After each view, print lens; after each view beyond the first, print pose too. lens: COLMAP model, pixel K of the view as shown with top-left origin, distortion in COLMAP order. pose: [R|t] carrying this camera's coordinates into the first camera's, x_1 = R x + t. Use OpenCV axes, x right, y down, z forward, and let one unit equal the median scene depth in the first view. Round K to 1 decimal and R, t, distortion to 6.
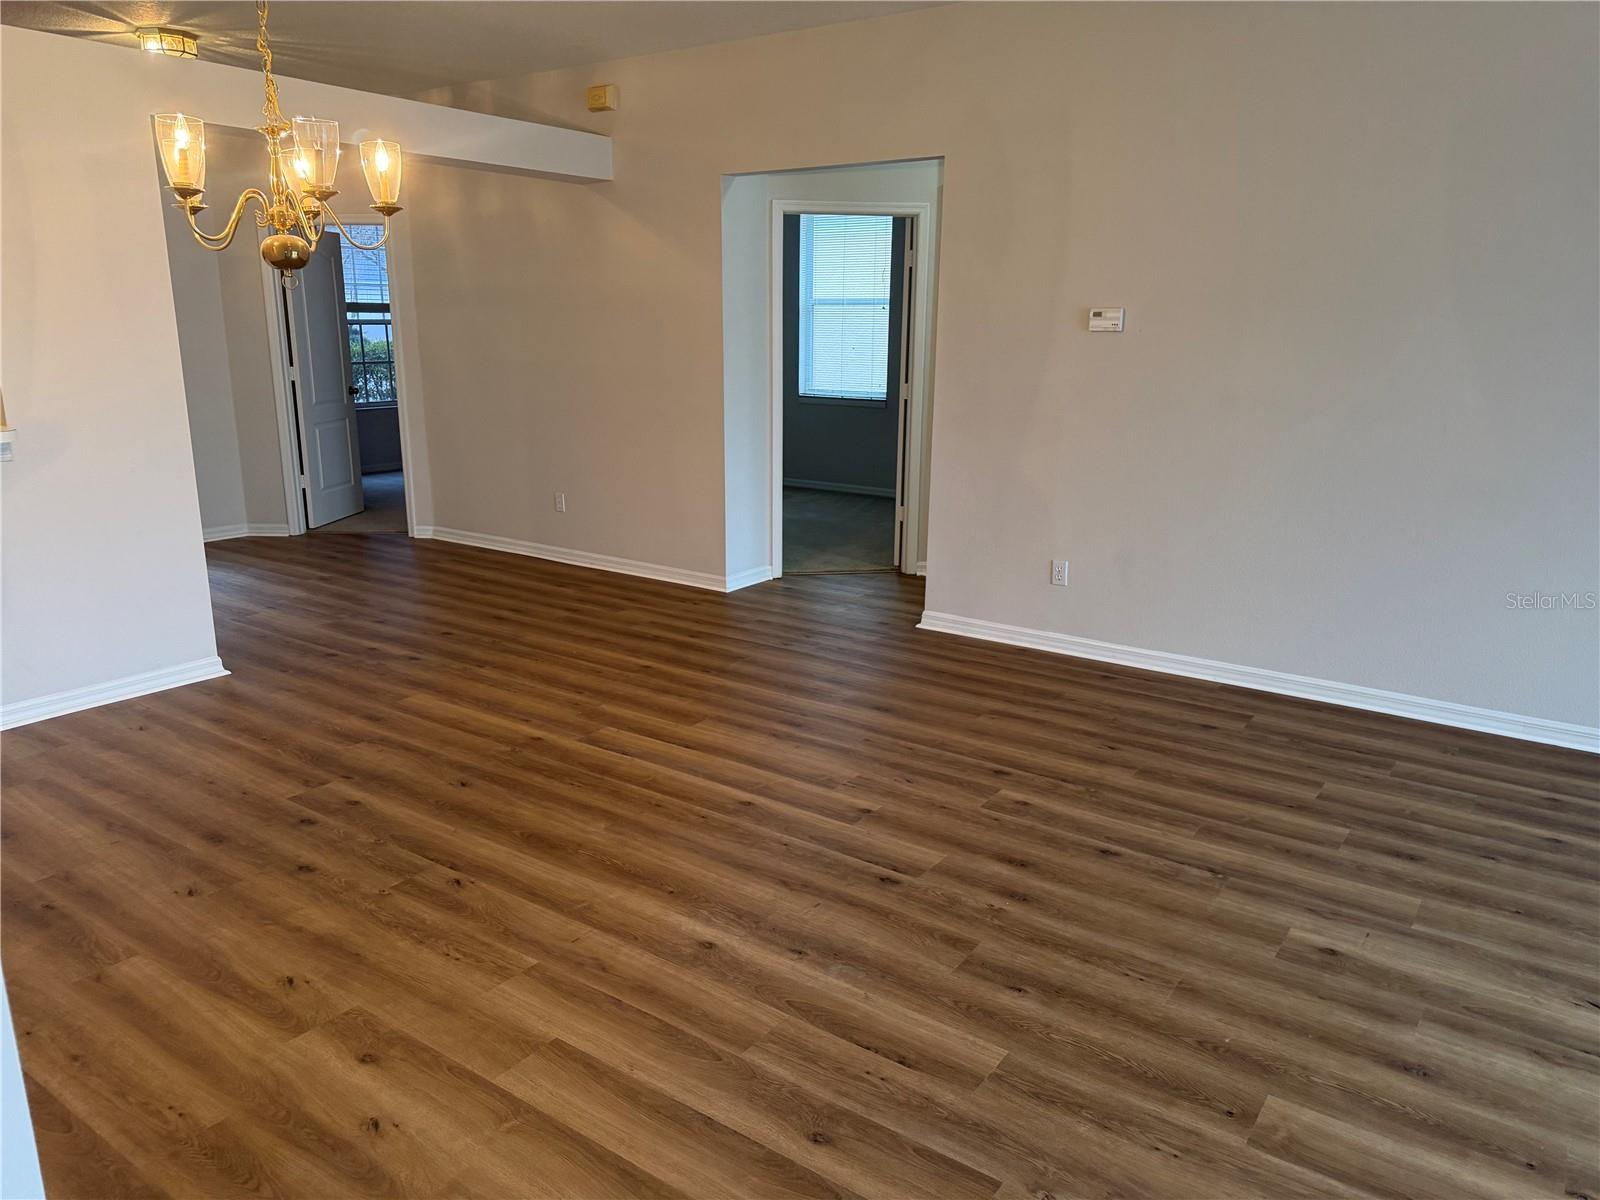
lens RADIAL K [[1132.6, 0, 804.2], [0, 1132.6, 592.2], [0, 0, 1]] dist [0.053526, -0.072681]
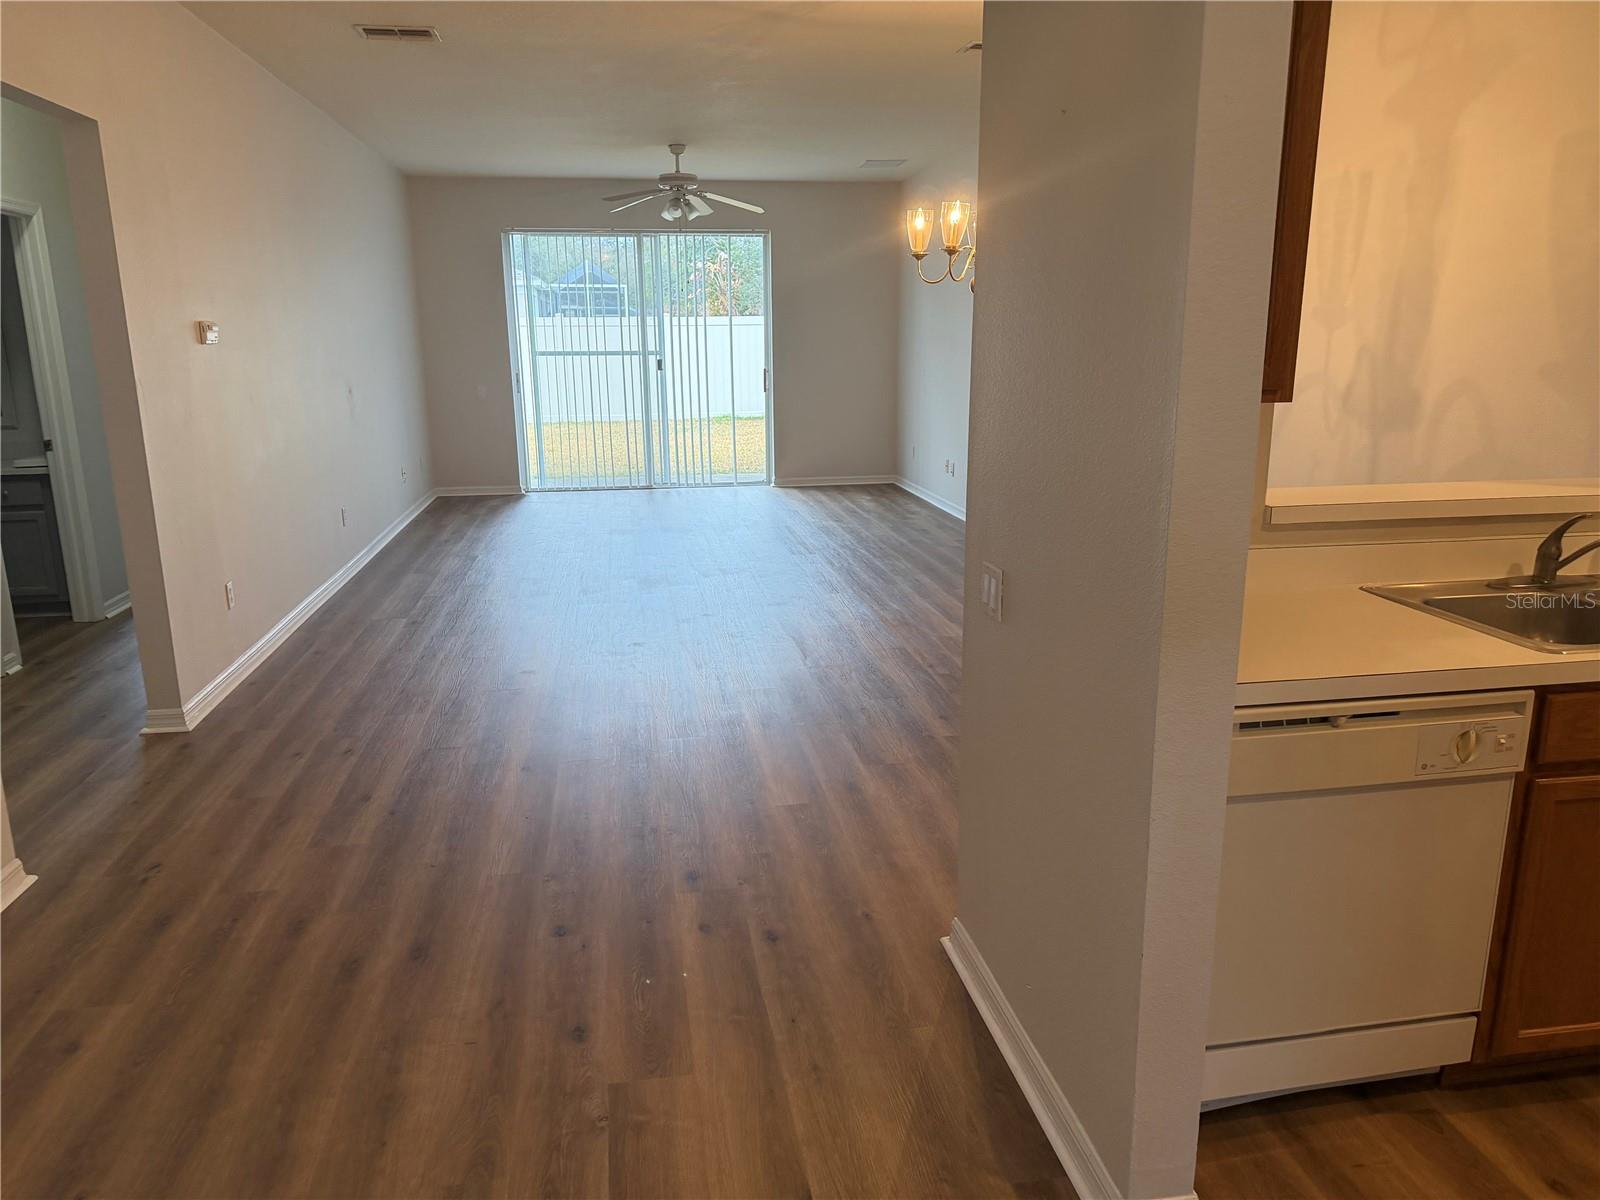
lens RADIAL K [[1132.6, 0, 804.4], [0, 1132.6, 599.6], [0, 0, 1]] dist [0.053526, -0.072681]
pose [[-0.705552, -0.172648, 0.687305, -1.221683], [0.163933, 0.903799, 0.395315, -0.494032], [-0.689436, 0.391587, -0.609374, 1.962151]]
